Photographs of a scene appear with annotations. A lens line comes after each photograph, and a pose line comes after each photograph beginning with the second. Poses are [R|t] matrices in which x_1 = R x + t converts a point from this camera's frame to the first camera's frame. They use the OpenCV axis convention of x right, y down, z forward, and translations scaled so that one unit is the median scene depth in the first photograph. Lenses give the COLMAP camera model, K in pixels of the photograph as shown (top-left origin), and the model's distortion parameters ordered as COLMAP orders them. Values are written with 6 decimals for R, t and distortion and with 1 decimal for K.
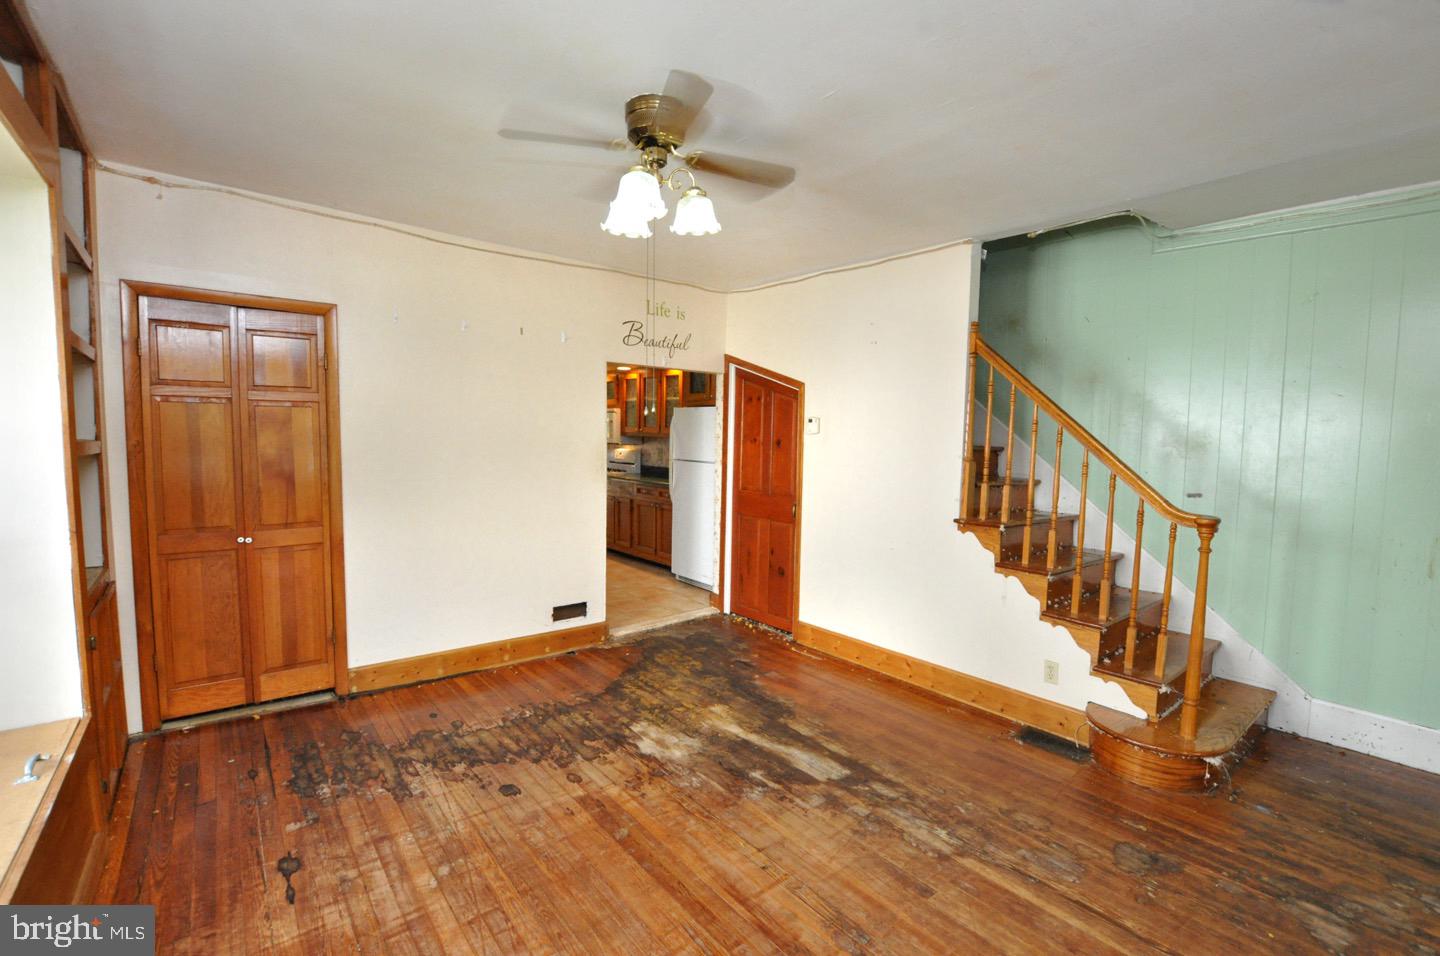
lens RADIAL K [[631.8, 0, 721.4], [0, 631.8, 479.0], [0, 0, 1]] dist [-0.033750, 0.003986]
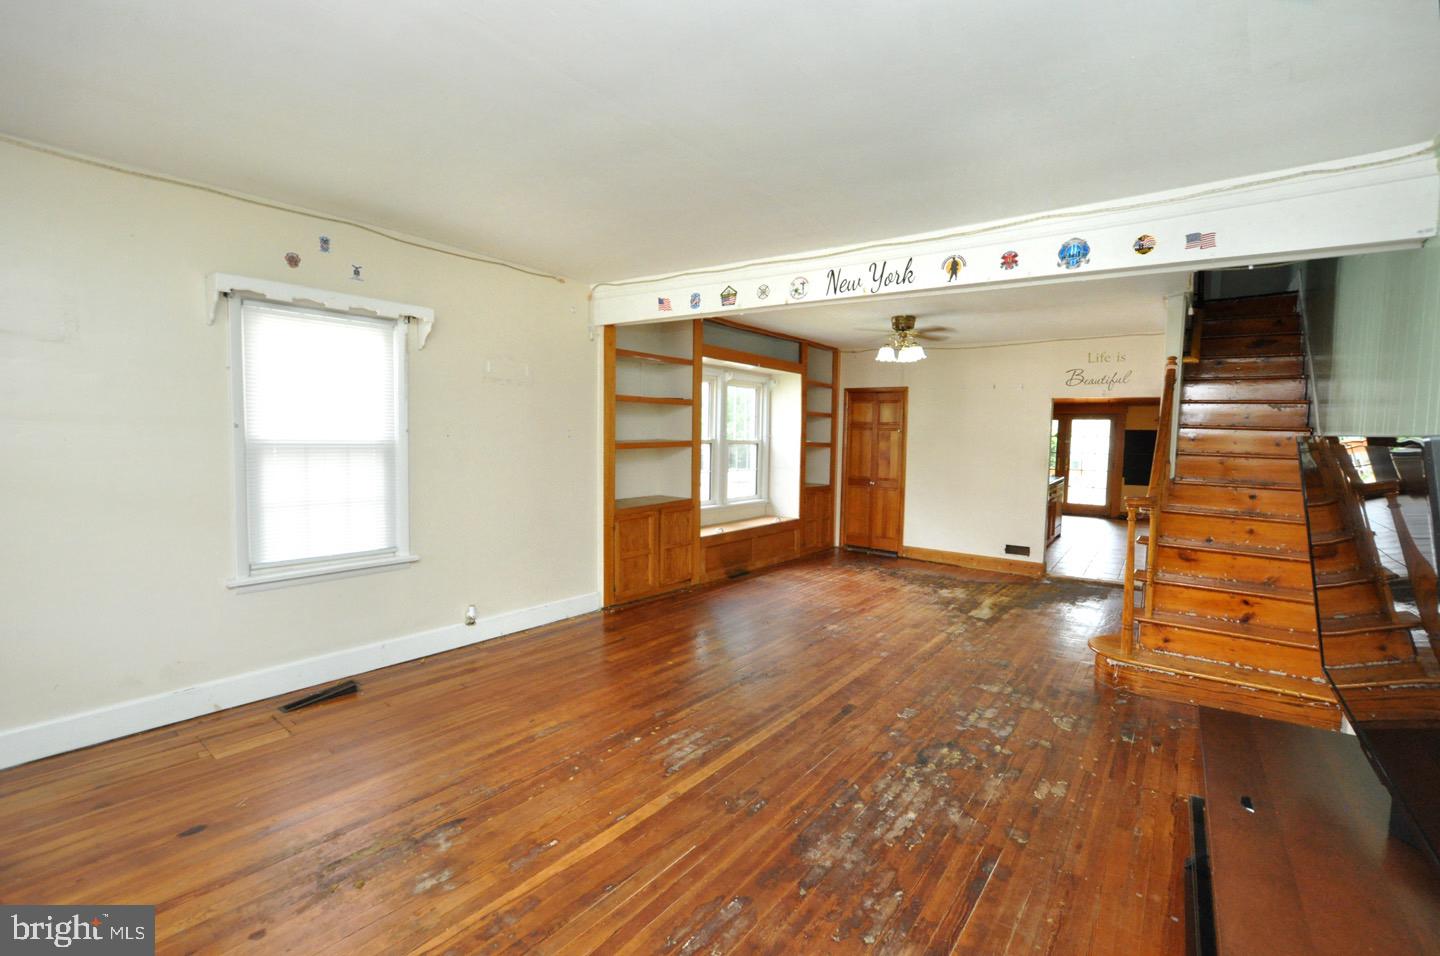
lens RADIAL K [[631.8, 0, 723.5], [0, 631.8, 481.9], [0, 0, 1]] dist [-0.033750, 0.003986]
pose [[0.236677, 0.058394, -0.969832, 1.732996], [-0.084071, 0.995679, 0.039433, 0.045073], [0.967944, 0.072202, 0.240563, -0.240838]]
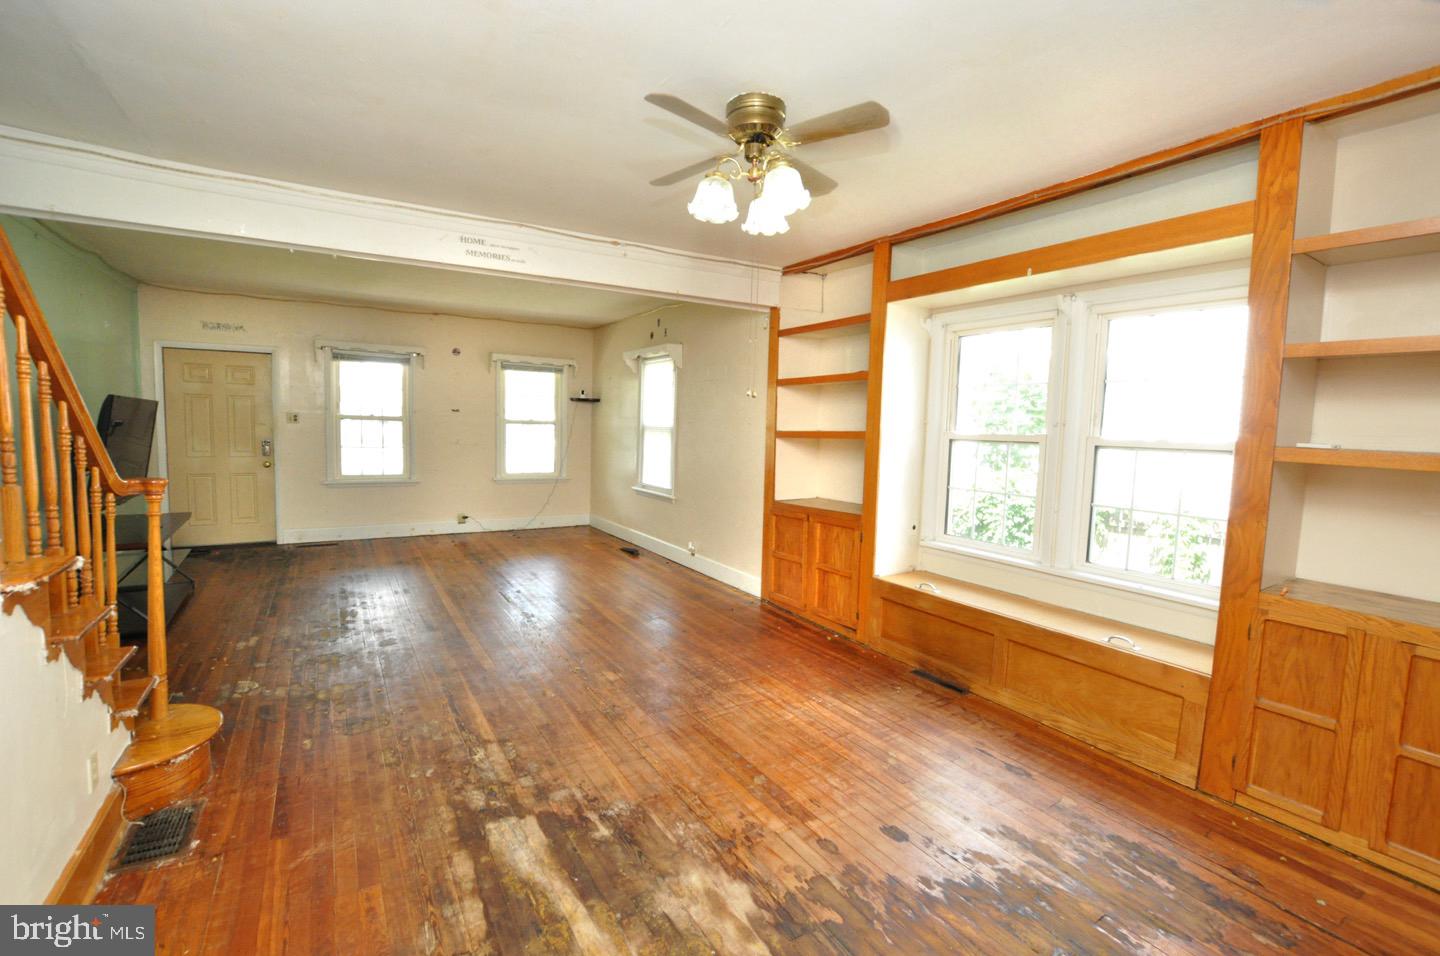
lens RADIAL K [[631.8, 0, 720.0], [0, 631.8, 475.6], [0, 0, 1]] dist [-0.033750, 0.003986]
pose [[-0.990659, -0.056364, 0.124168, -0.155704], [-0.037200, 0.987746, 0.151573, -0.101020], [-0.131189, 0.145539, -0.980616, 1.588172]]
